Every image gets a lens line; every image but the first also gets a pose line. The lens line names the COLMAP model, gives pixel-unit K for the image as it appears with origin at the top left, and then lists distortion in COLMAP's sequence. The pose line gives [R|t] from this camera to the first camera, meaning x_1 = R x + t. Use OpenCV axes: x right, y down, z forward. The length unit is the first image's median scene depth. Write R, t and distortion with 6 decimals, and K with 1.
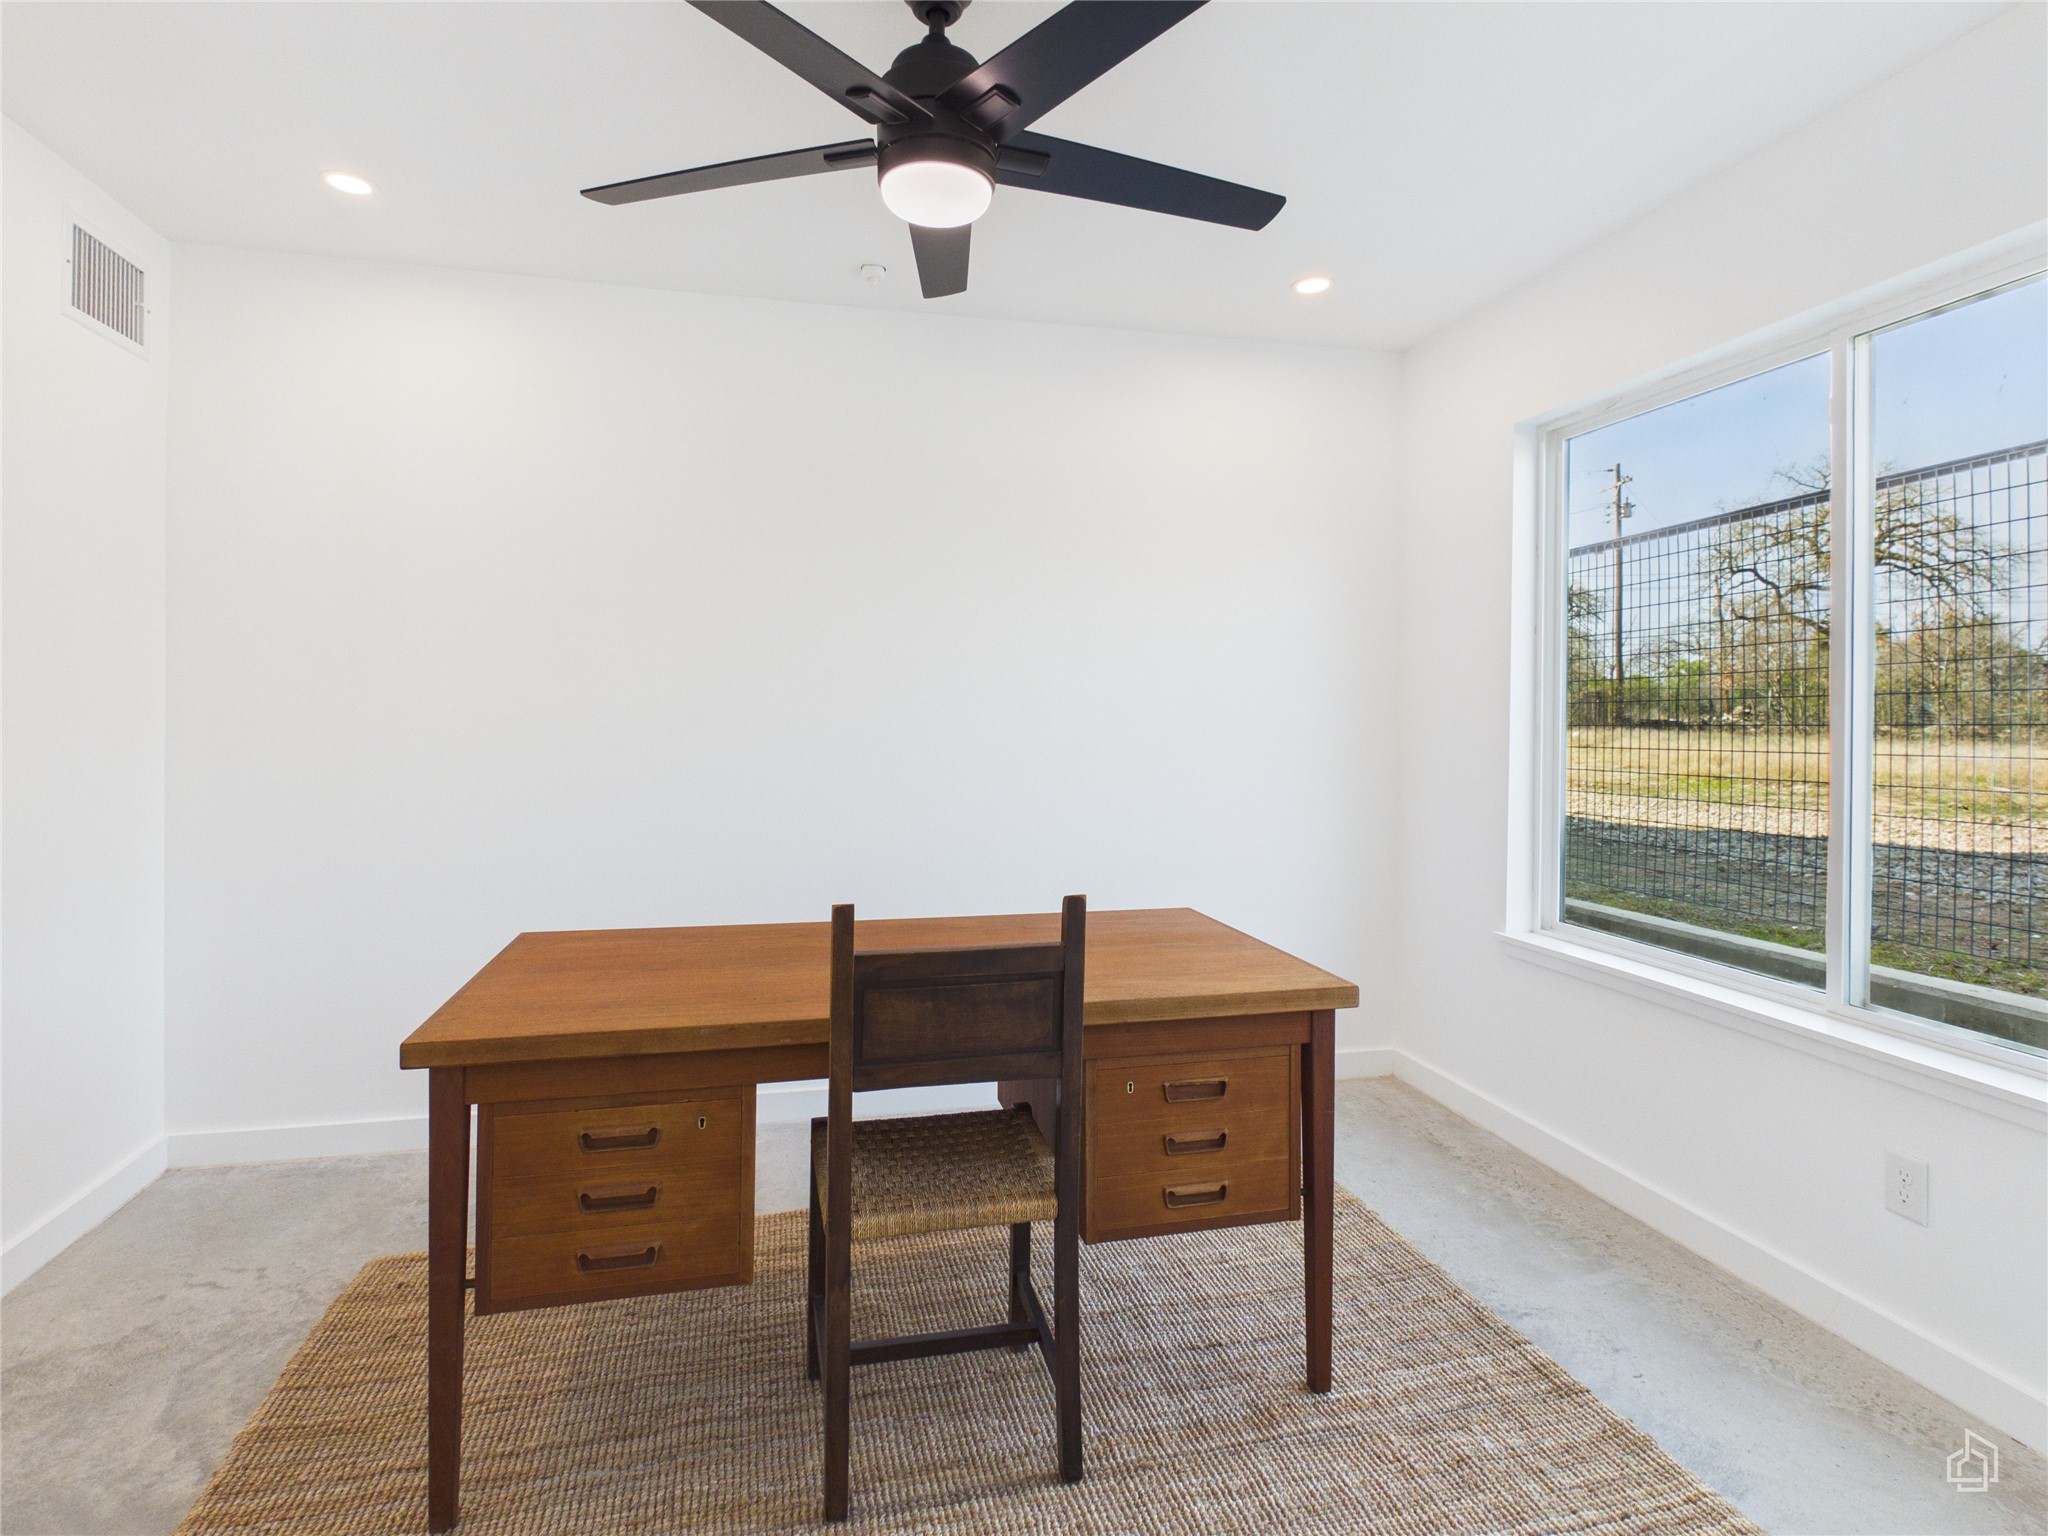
lens RADIAL K [[1076.7, 0, 1032.8], [0, 1076.7, 724.1], [0, 0, 1]] dist [-0.003315, -0.000748]
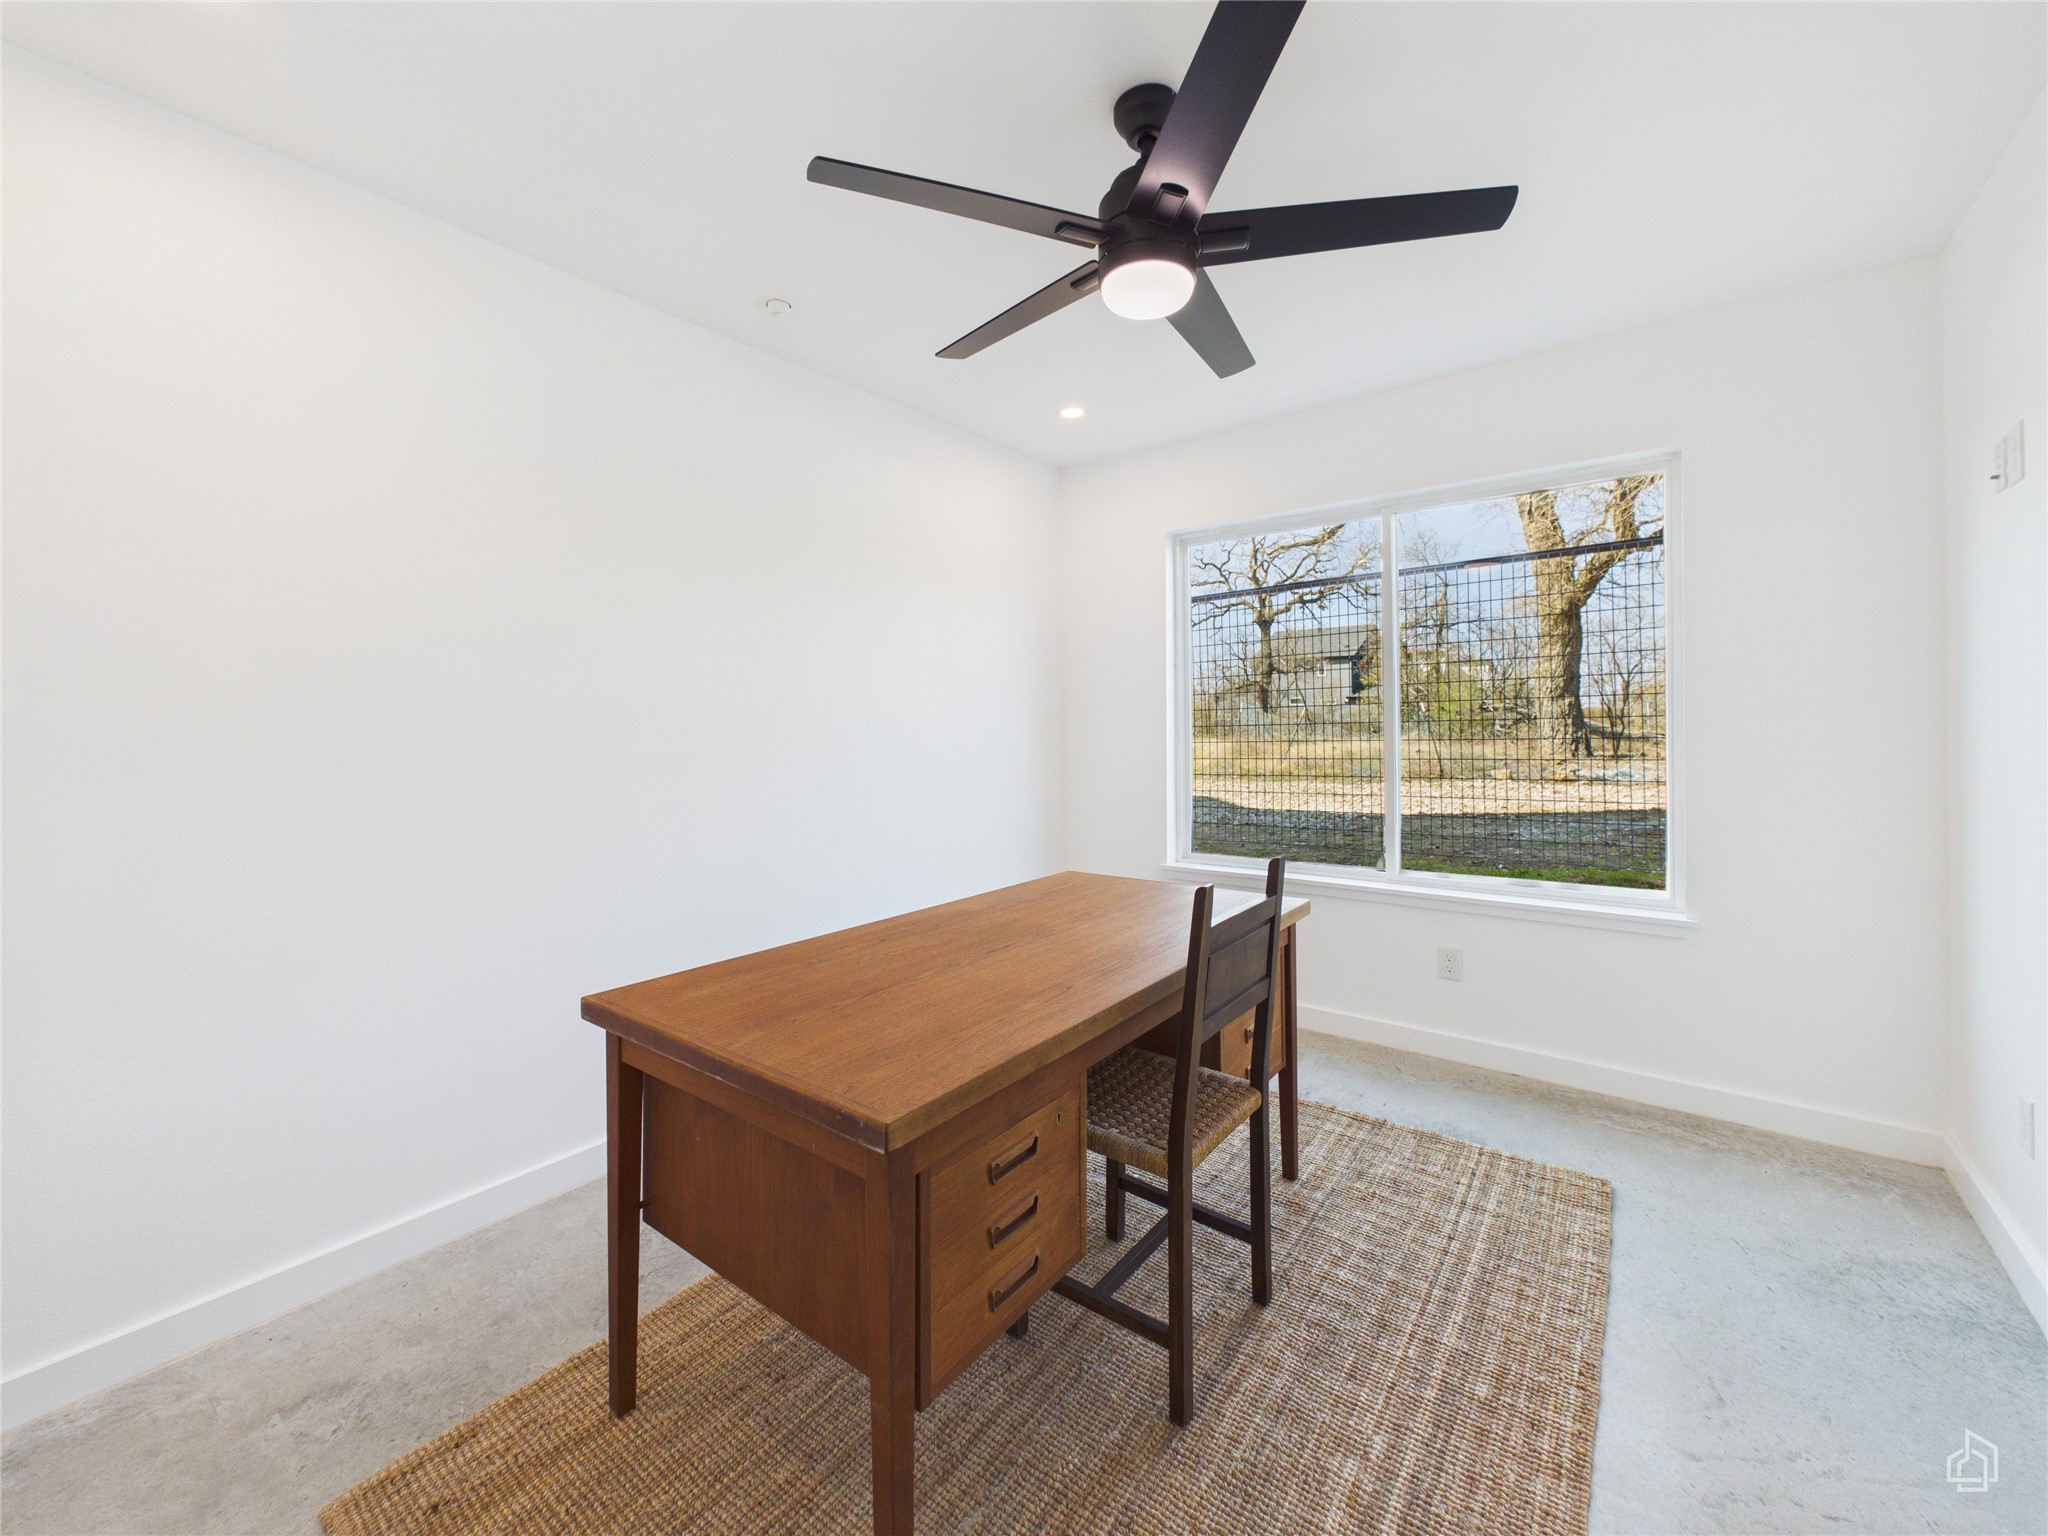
lens RADIAL K [[824.6, 0, 1024.5], [0, 824.6, 722.3], [0, 0, 1]] dist [-0.000472, -0.000058]
pose [[0.775947, -0.011364, 0.630695, -1.108831], [0.012867, 0.999915, 0.002187, -0.024430], [-0.630666, 0.006419, 0.776028, 0.523269]]
